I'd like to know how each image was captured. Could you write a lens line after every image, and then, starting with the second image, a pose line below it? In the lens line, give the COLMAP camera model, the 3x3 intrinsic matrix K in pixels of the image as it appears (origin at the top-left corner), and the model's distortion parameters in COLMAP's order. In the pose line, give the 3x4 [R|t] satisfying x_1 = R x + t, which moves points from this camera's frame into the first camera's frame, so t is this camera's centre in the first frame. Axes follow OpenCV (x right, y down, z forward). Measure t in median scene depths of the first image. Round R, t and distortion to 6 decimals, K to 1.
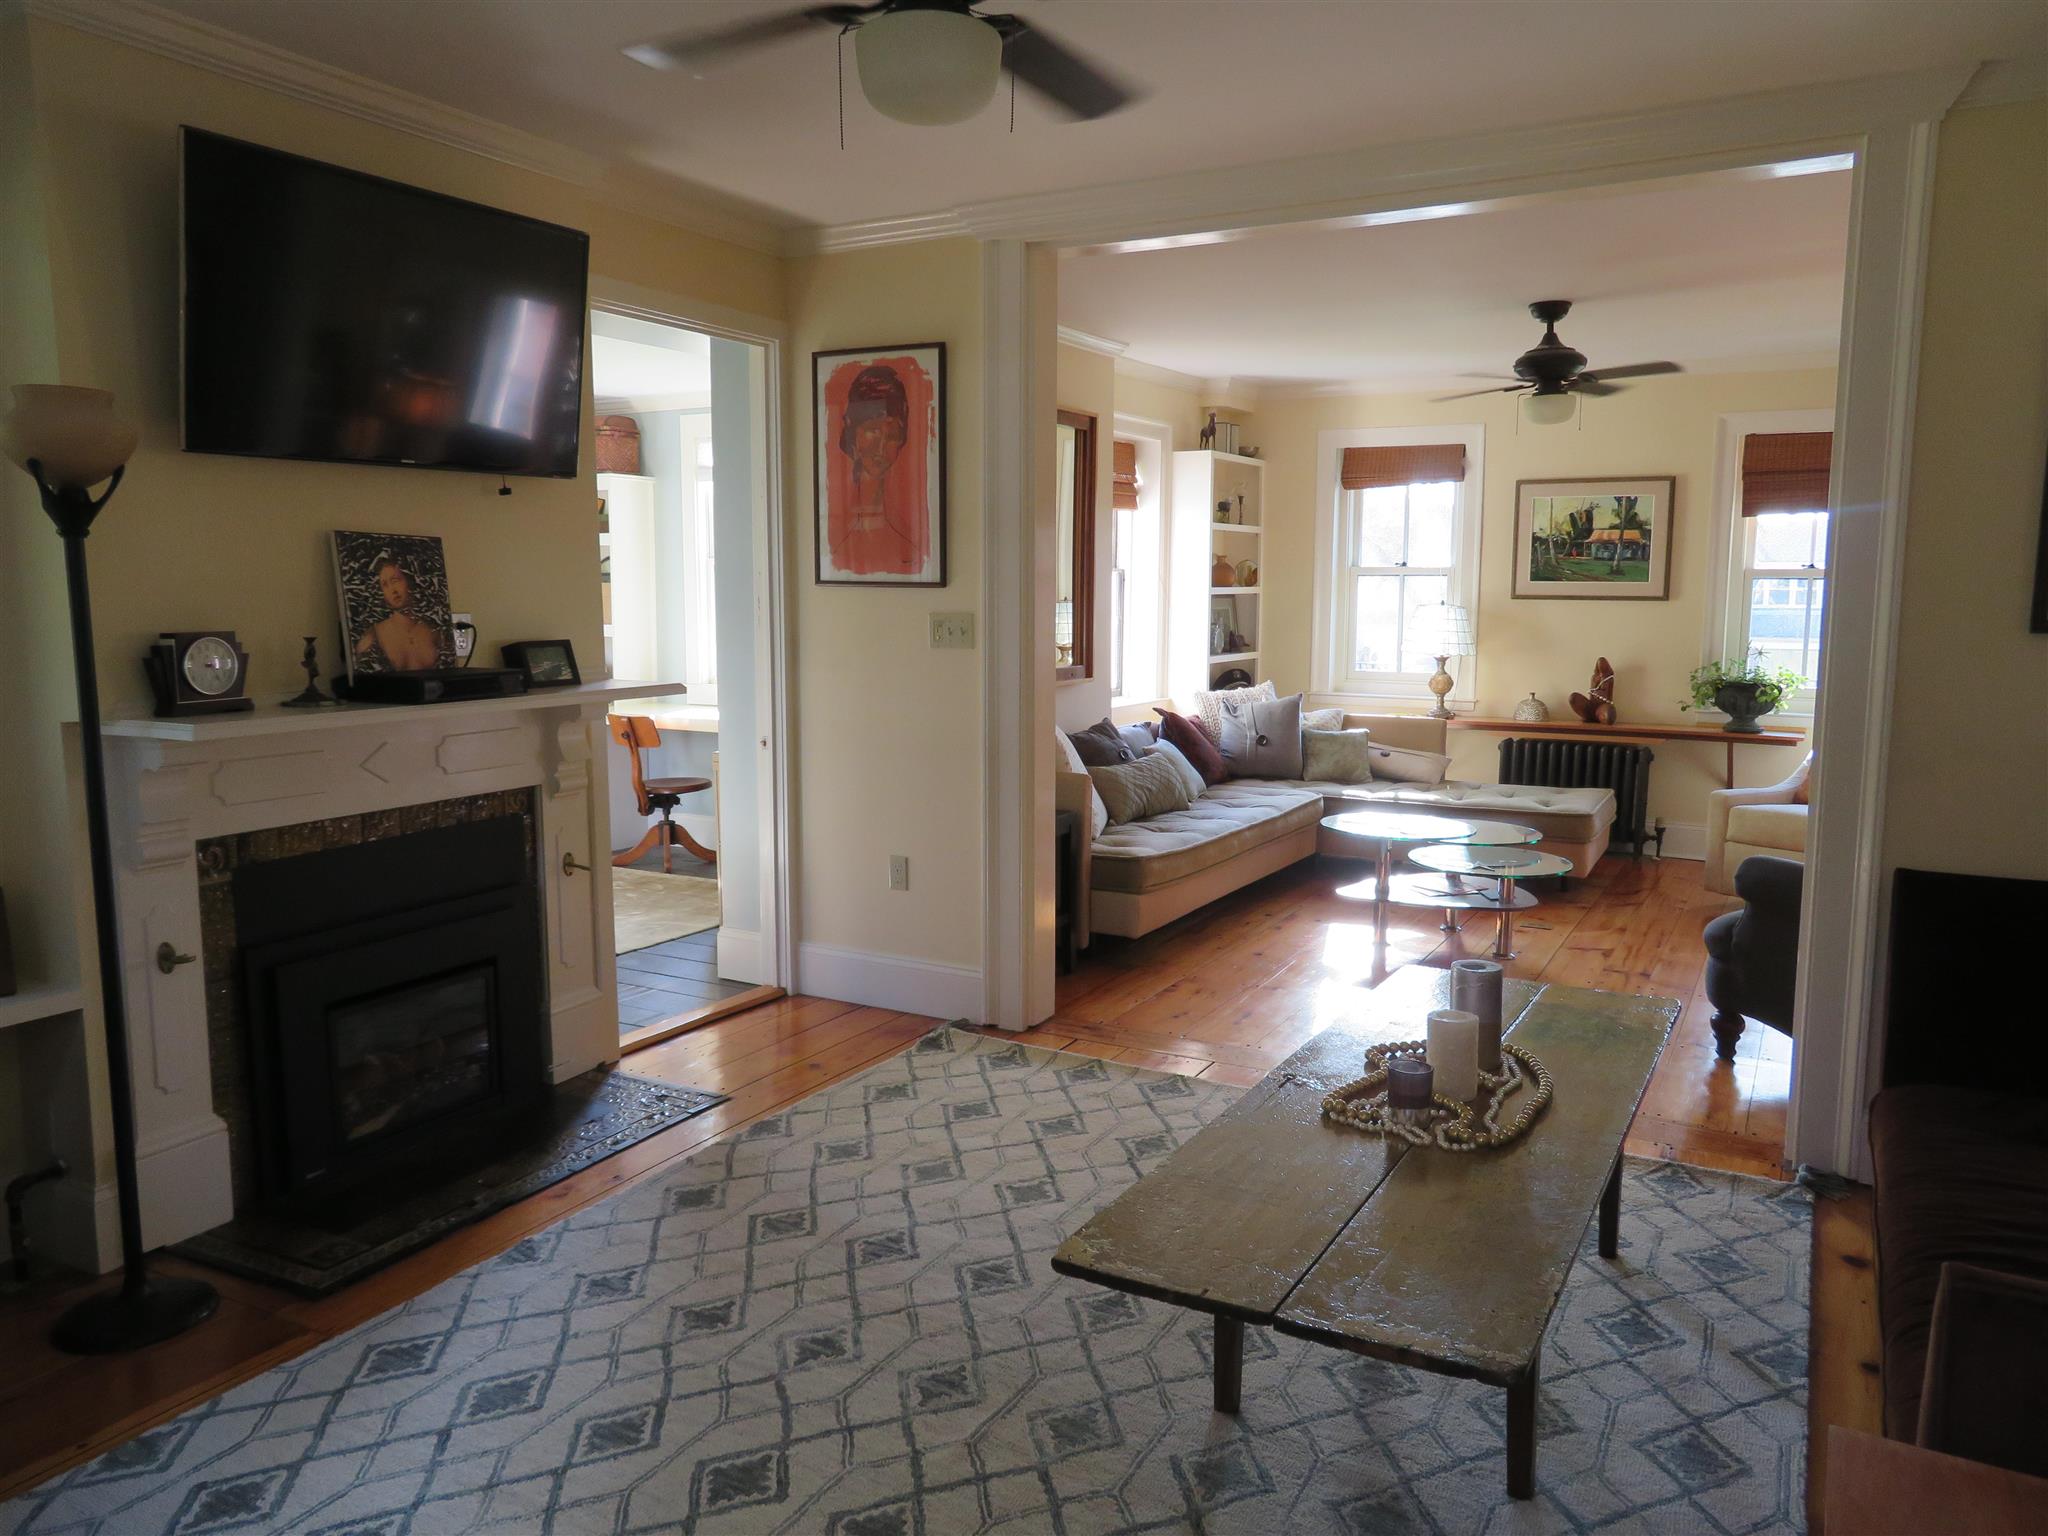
lens RADIAL K [[1462.1, 0, 1025.9], [0, 1462.1, 773.7], [0, 0, 1]] dist [0.010521, 0.005271]
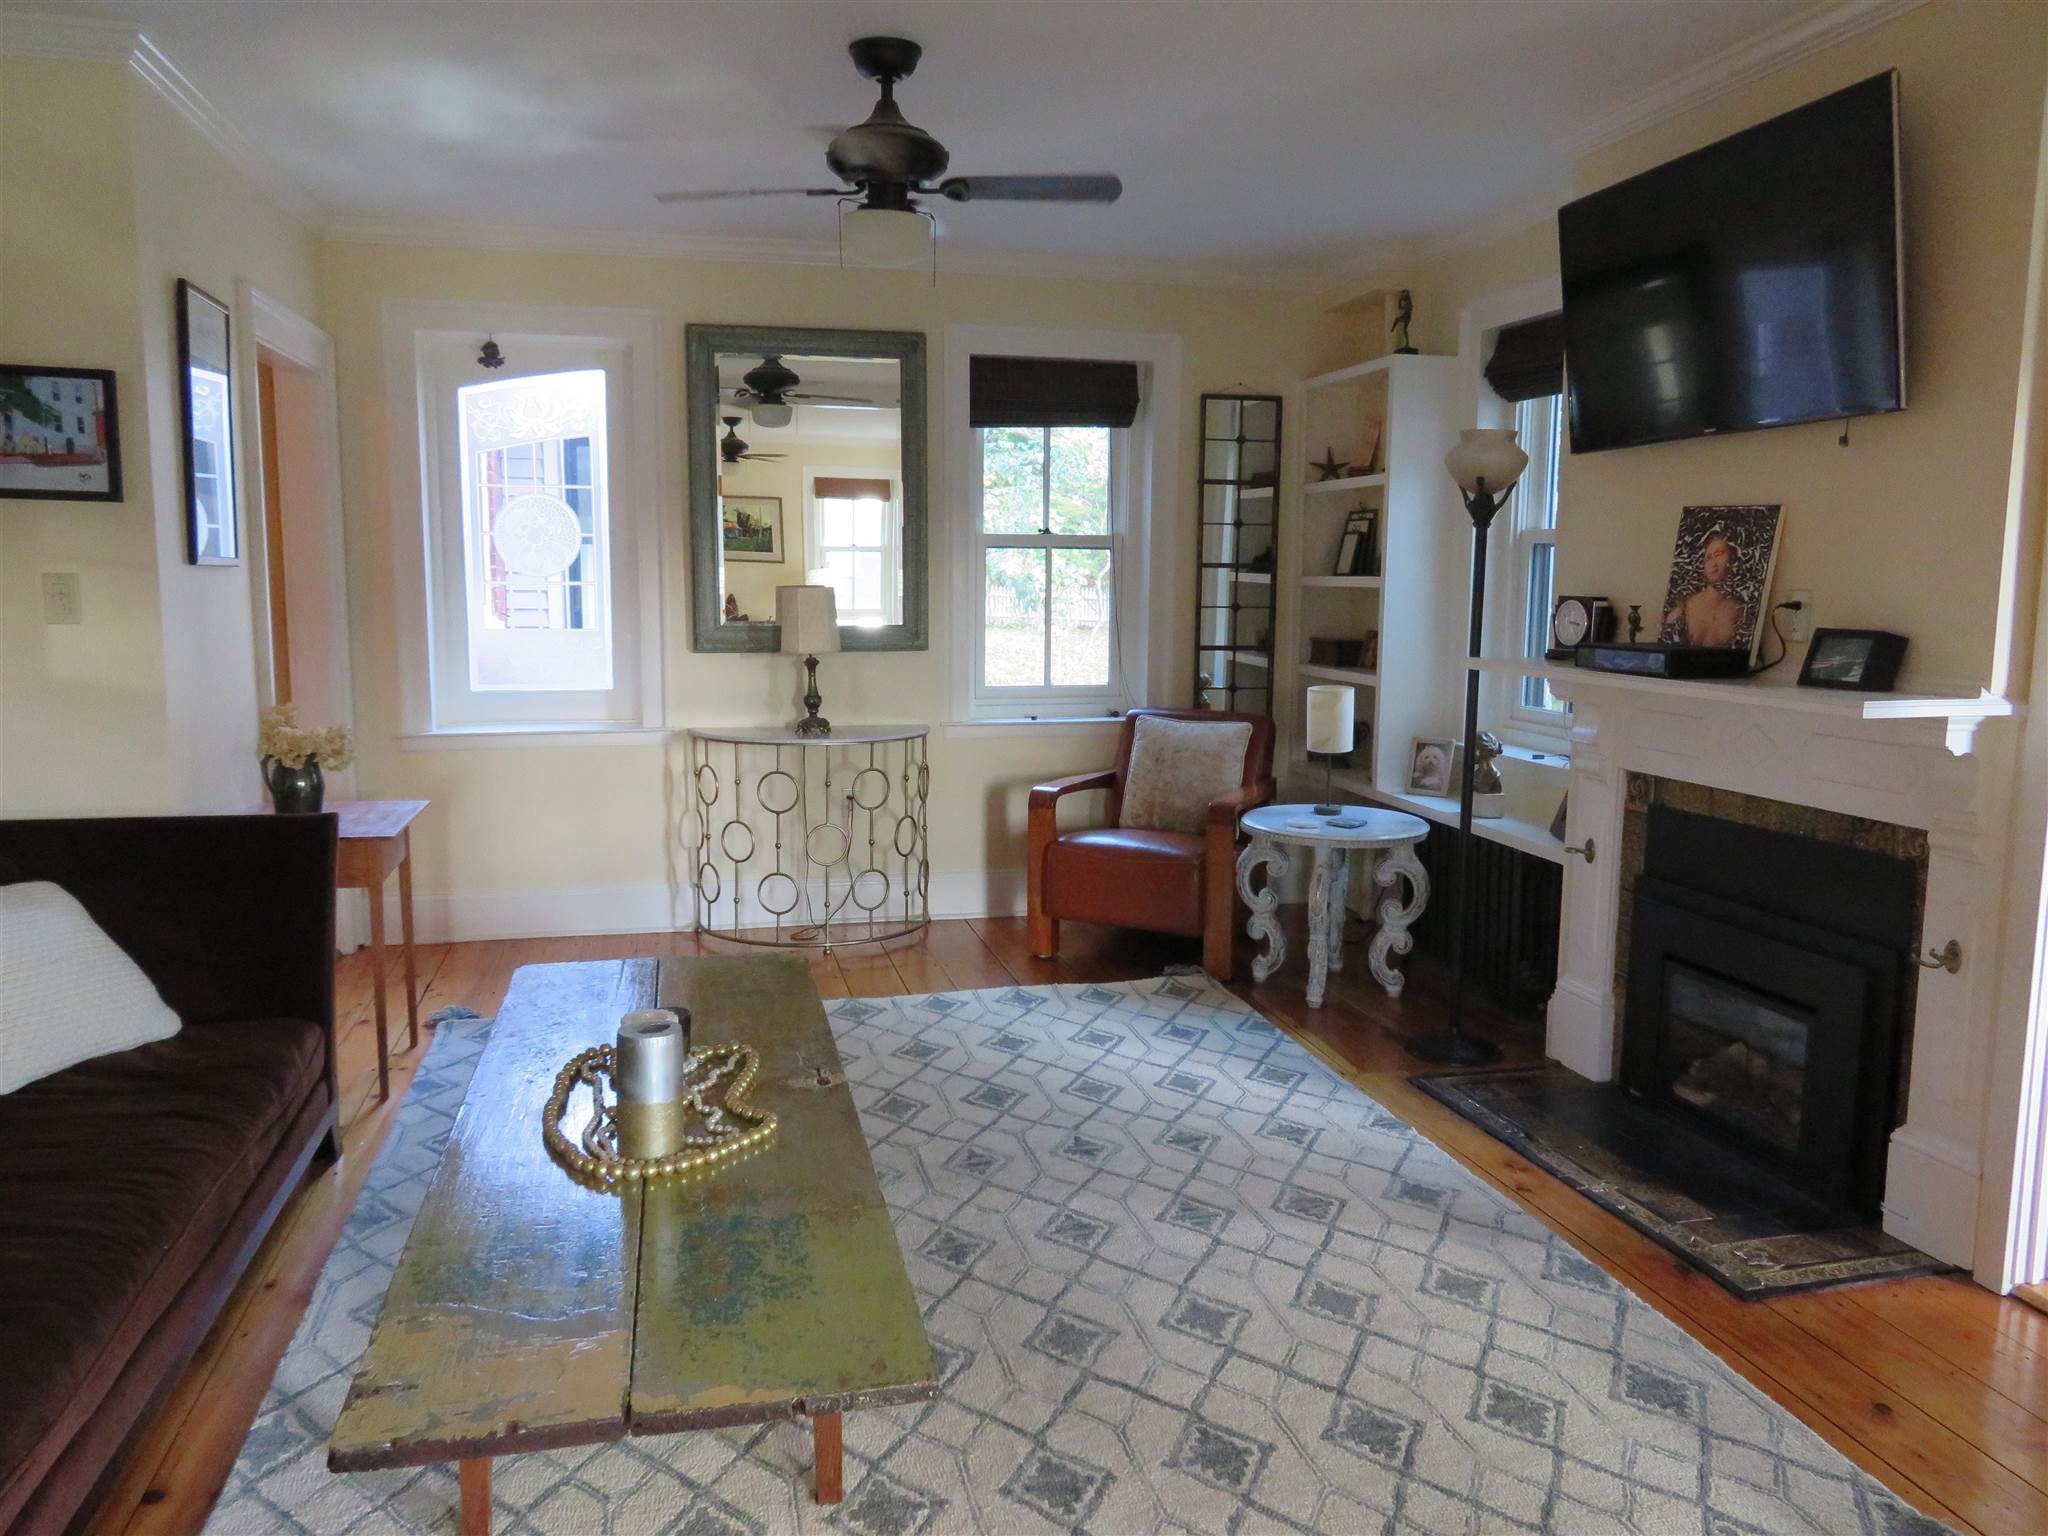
lens RADIAL K [[1462.1, 0, 1024.8], [0, 1462.1, 756.7], [0, 0, 1]] dist [0.010521, 0.005271]
pose [[-0.737006, 0.076345, -0.671561, 0.609455], [-0.097638, 0.971152, 0.217556, -0.177930], [0.668797, 0.225910, -0.708290, 1.497374]]
